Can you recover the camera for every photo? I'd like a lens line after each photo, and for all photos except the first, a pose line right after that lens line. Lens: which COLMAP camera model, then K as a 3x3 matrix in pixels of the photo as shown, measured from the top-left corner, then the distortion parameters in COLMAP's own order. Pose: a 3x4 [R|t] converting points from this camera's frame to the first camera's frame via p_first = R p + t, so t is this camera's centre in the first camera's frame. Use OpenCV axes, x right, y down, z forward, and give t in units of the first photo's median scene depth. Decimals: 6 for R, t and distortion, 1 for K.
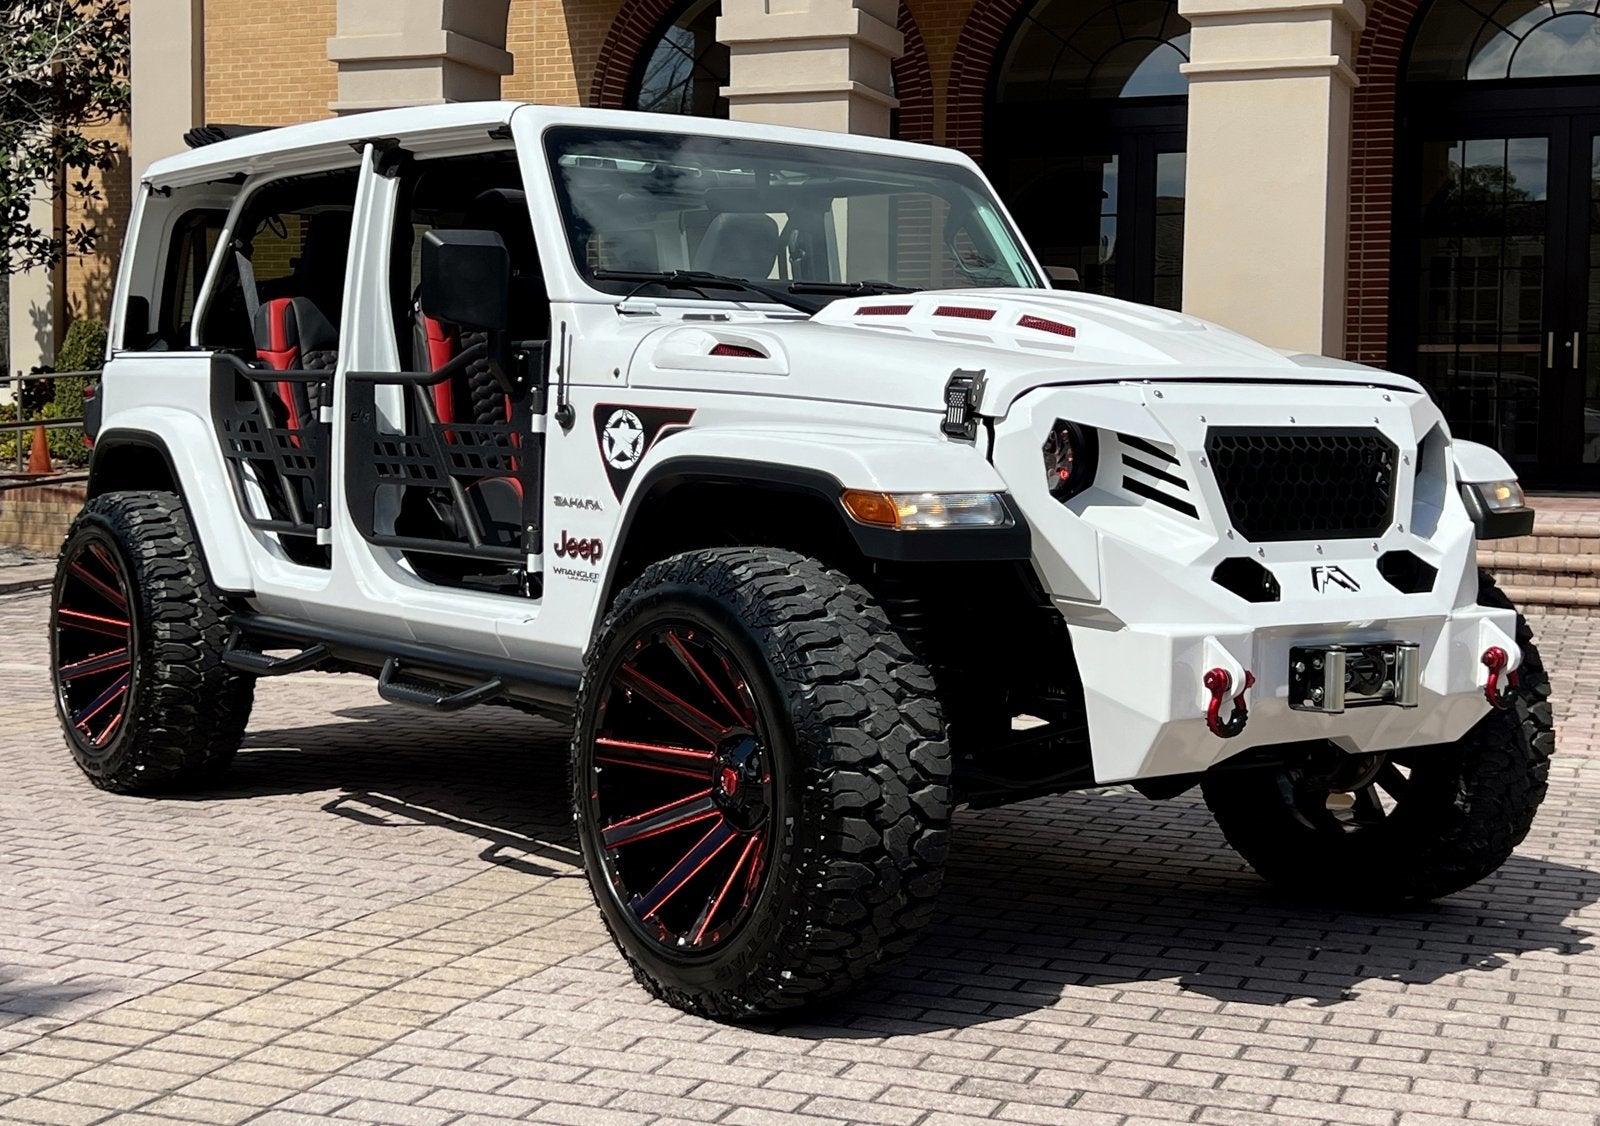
lens RADIAL K [[2343.3, 0, 806.4], [0, 2343.3, 557.0], [0, 0, 1]] dist [0.125969, 0.023130]
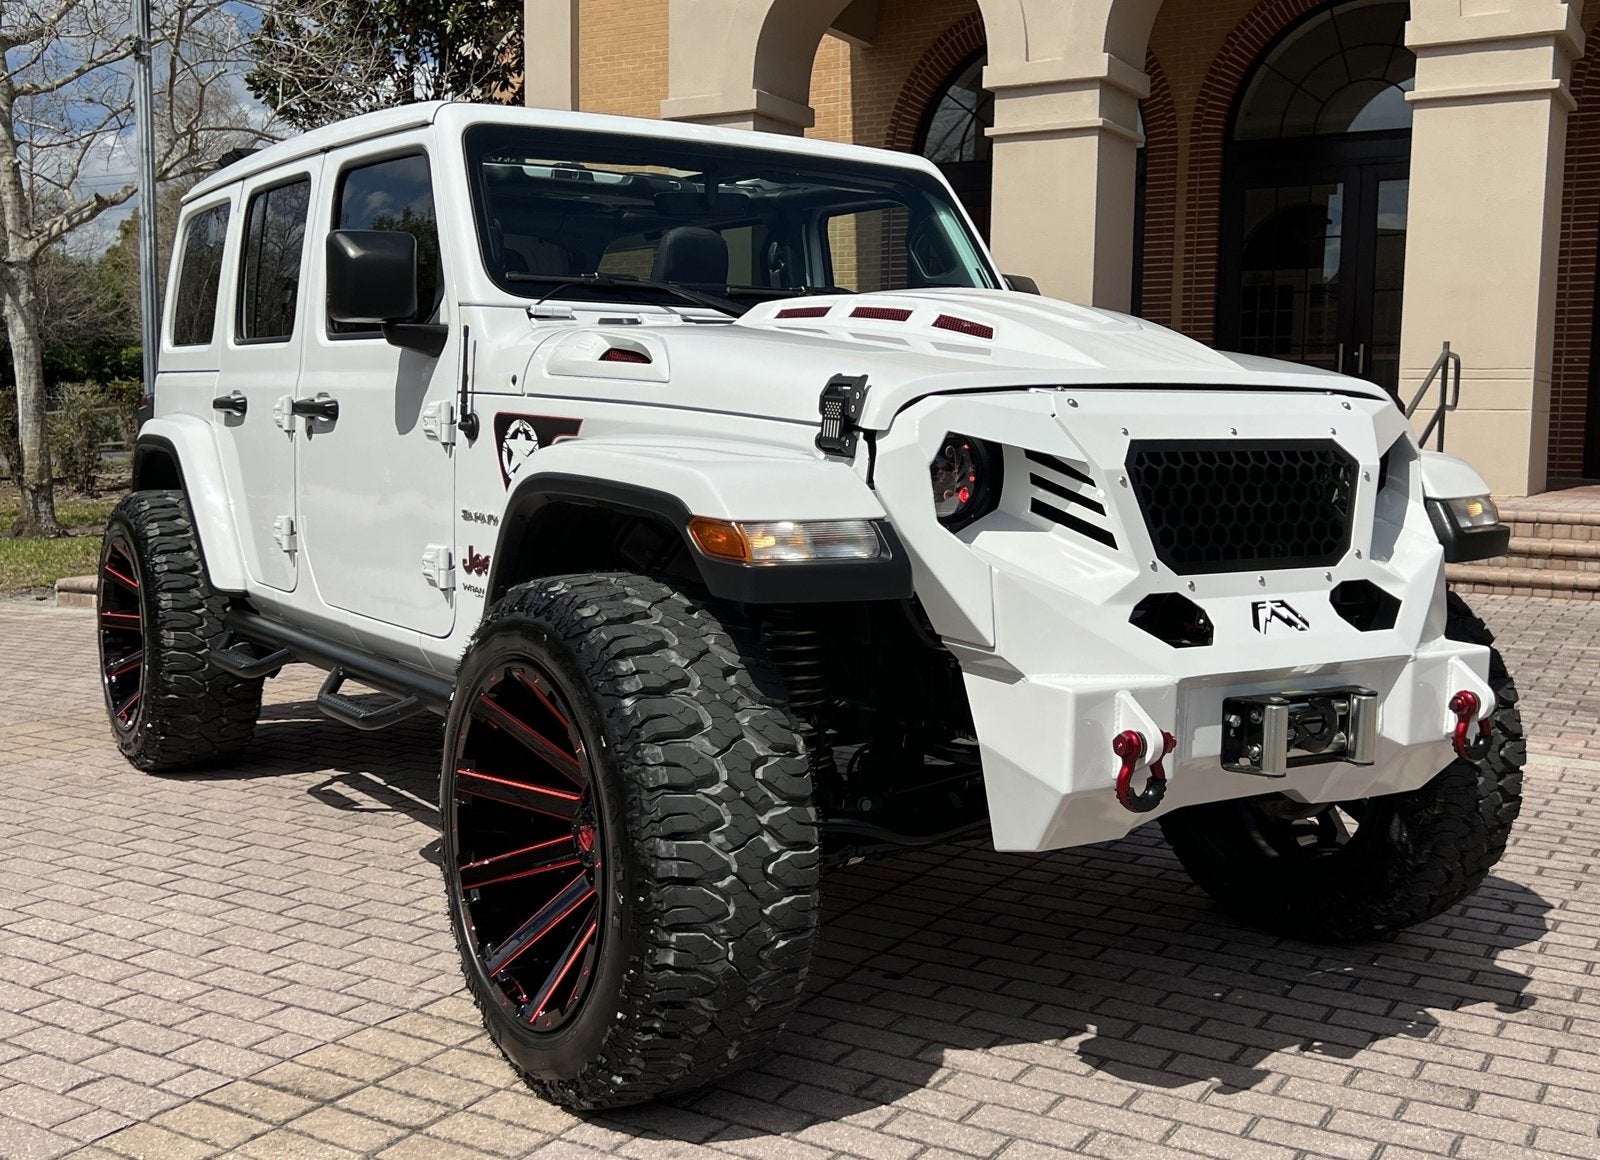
lens RADIAL K [[1739.3, 0, 793.8], [0, 1739.3, 604.1], [0, 0, 1]] dist [0.097475, -0.197177]
pose [[0.997152, 0.006337, -0.075147, 0.091443], [-0.002731, 0.998844, 0.047997, -0.024783], [0.075364, -0.047655, 0.996017, 0.334689]]
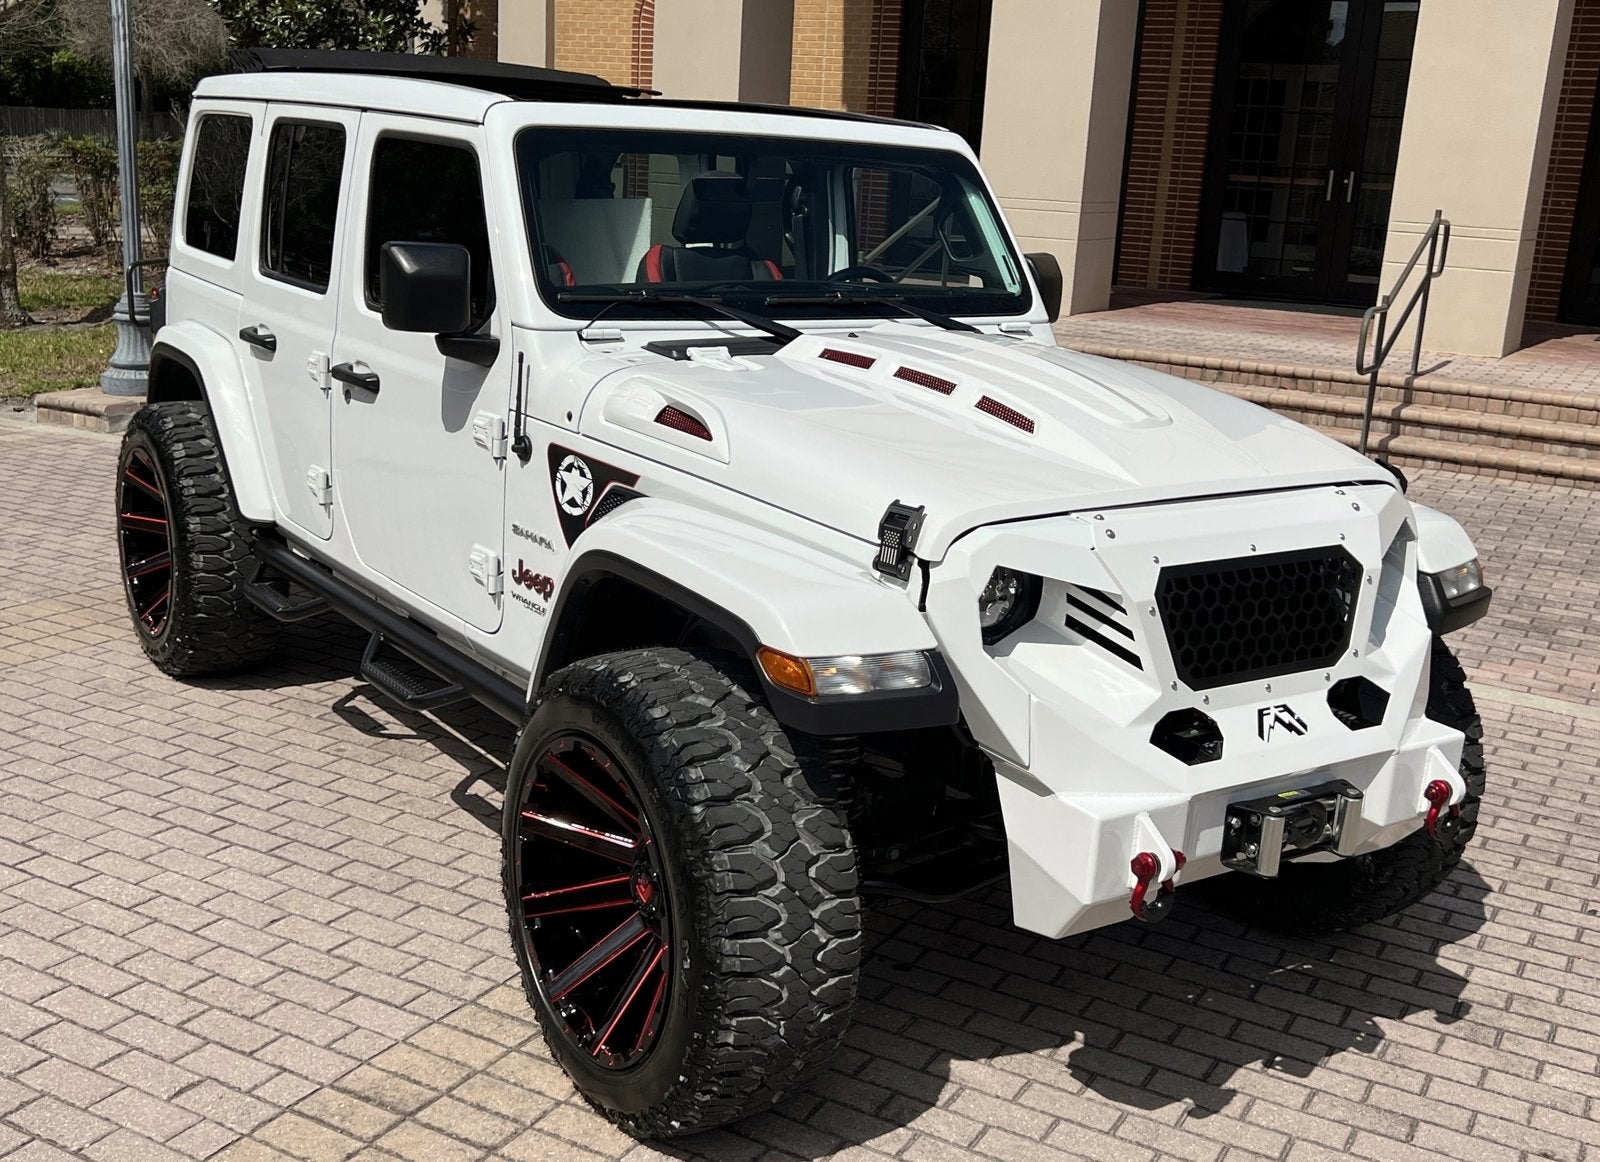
lens RADIAL K [[1757.8, 0, 812.5], [0, 1757.8, 610.8], [0, 0, 1]] dist [0.105344, -0.227576]
pose [[0.998094, 0.053225, -0.031224, 0.052351], [-0.045866, 0.978387, 0.201633, -0.165876], [0.041281, -0.199817, 0.978963, 0.288826]]
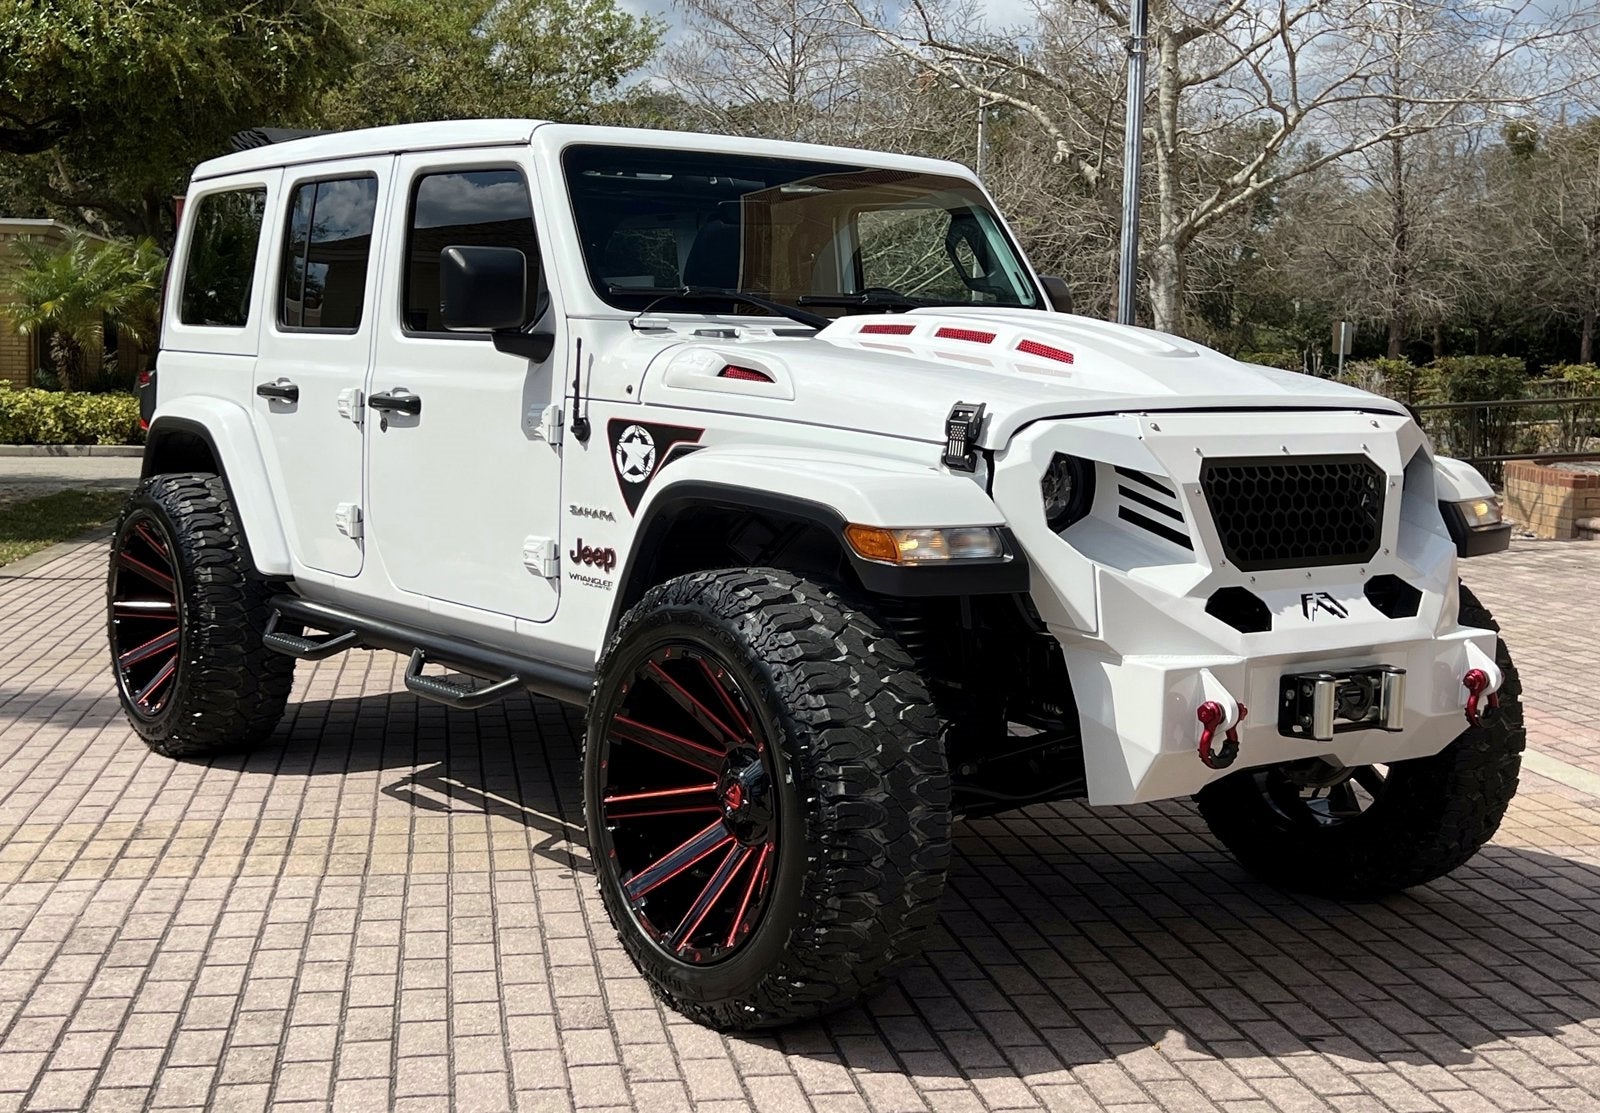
lens RADIAL K [[2067.3, 0, 803.7], [0, 2067.3, 551.3], [0, 0, 1]] dist [0.154912, -0.450368]
pose [[0.999947, 0.007262, -0.007270, 0.003657], [-0.006991, 0.999305, 0.036603, -0.044720], [0.007530, -0.036550, 0.999303, 0.089097]]
